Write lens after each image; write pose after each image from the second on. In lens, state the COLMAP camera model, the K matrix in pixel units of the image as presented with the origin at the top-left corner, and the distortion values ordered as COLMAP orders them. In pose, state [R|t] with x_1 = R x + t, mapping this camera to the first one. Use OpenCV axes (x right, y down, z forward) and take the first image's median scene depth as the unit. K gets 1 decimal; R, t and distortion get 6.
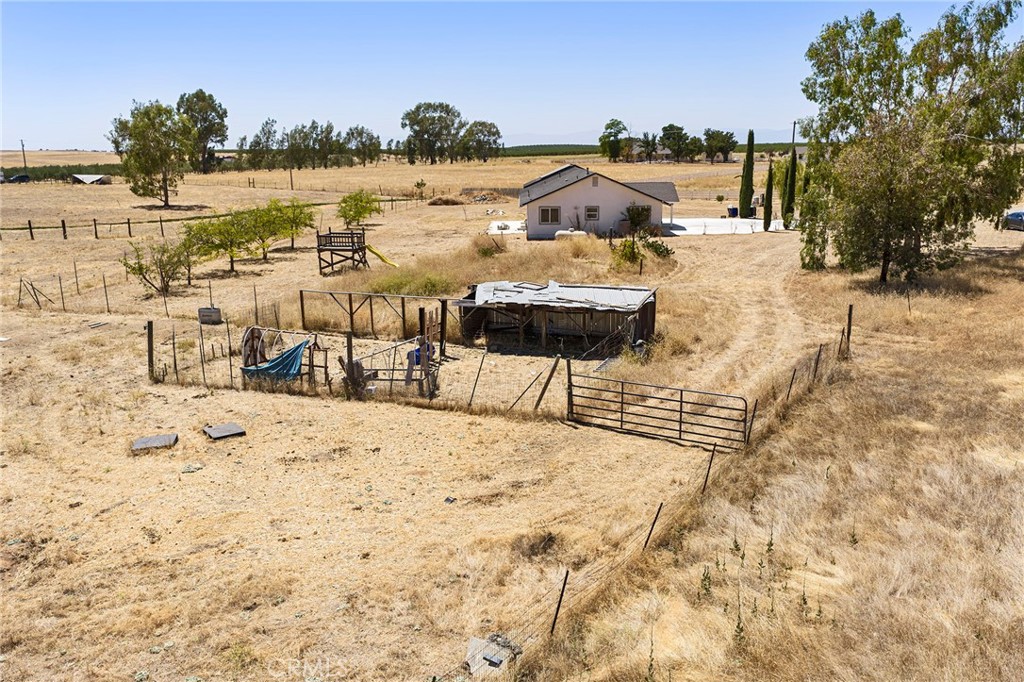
lens RADIAL K [[835.3, 0, 512.0], [0, 835.3, 341.0], [0, 0, 1]] dist [-0.003743, -0.005459]
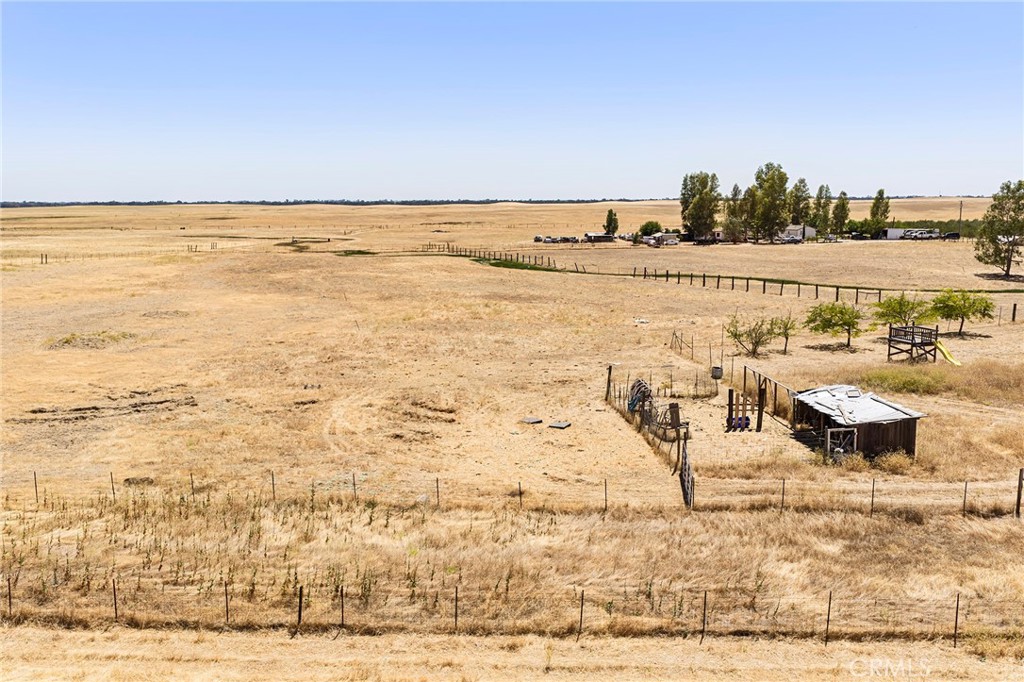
lens RADIAL K [[835.3, 0, 512.0], [0, 835.3, 341.0], [0, 0, 1]] dist [-0.003743, -0.005459]
pose [[0.455340, 0.143455, -0.878684, 1.257699], [-0.188501, 0.980093, 0.062329, -0.179548], [0.870134, 0.137252, 0.473317, -0.036181]]
